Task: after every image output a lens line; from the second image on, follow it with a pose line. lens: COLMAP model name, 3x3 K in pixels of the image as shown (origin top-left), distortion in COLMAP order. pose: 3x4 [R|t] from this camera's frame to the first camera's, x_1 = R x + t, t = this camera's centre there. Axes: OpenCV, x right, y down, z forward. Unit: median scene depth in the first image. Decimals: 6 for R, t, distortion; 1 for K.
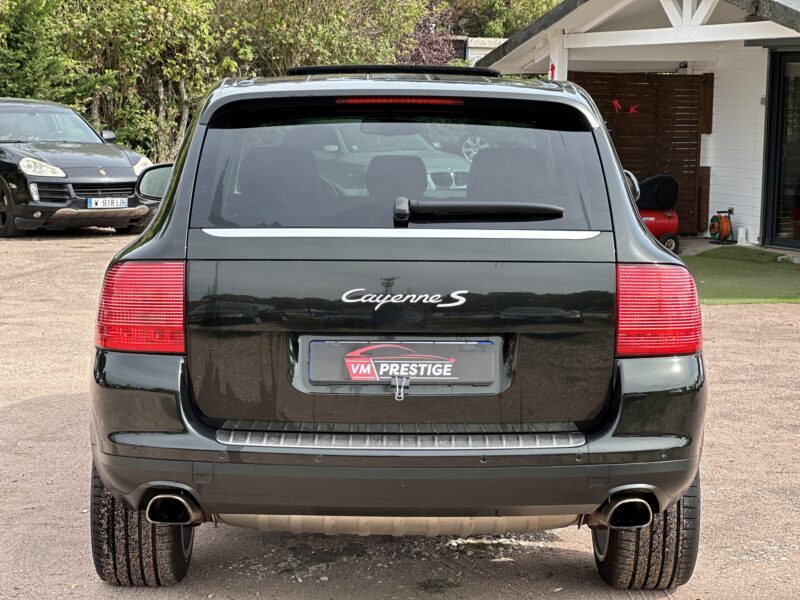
lens RADIAL K [[1795.1, 0, 397.5], [0, 1795.1, 299.9], [0, 0, 1]] dist [0.046686, 0.000000]
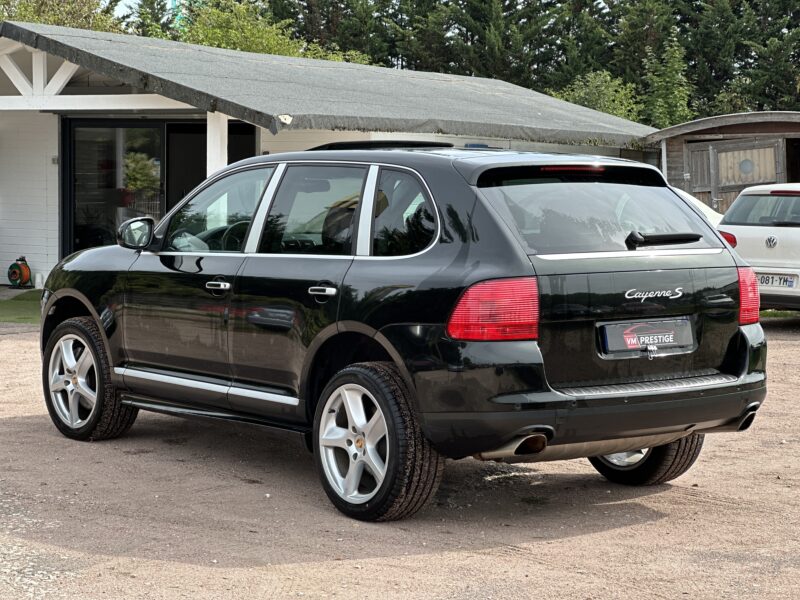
lens RADIAL K [[1795.1, 0, 397.7], [0, 1795.1, 300.3], [0, 0, 1]] dist [0.046686, 0.000000]
pose [[0.808397, -0.046316, 0.586813, -0.330410], [0.064000, 0.997906, -0.009403, 0.001532], [-0.585148, 0.045158, 0.809668, -0.042046]]
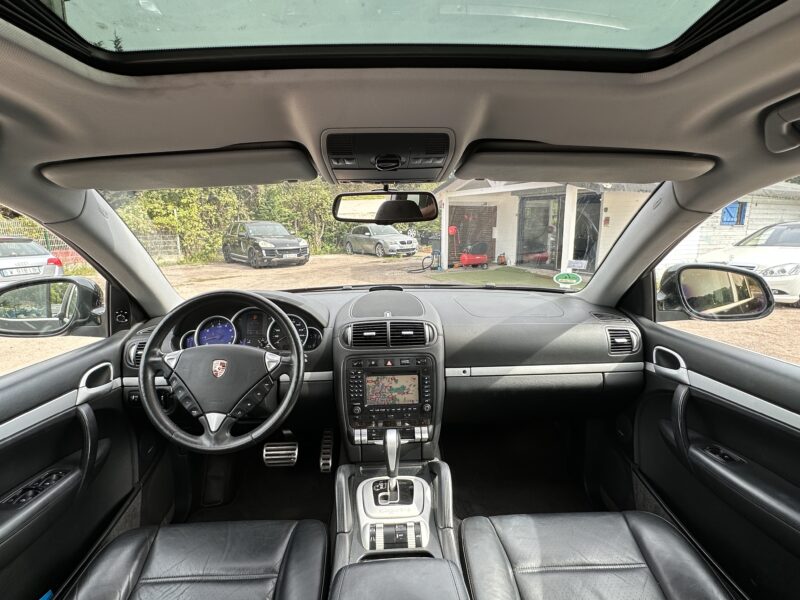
lens RADIAL K [[409.7, 0, 397.0], [0, 409.7, 298.1], [0, 0, 1]] dist [0.002427, -0.000029]
pose [[0.999431, -0.028160, 0.018545, -0.001113], [0.026686, 0.996793, 0.075440, -0.038261], [-0.020610, -0.074902, 0.996978, 0.399374]]
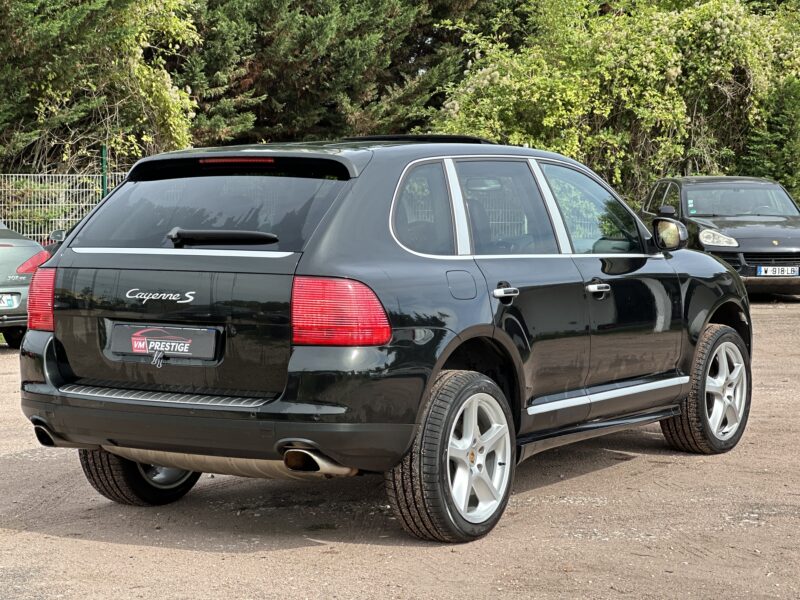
lens RADIAL K [[1795.1, 0, 399.2], [0, 1795.1, 300.1], [0, 0, 1]] dist [0.046686, 0.000000]
pose [[0.841902, 0.024031, -0.539096, 0.282464], [-0.049414, 0.998244, -0.032672, 0.011967], [0.537364, 0.054146, 0.841611, -0.031822]]
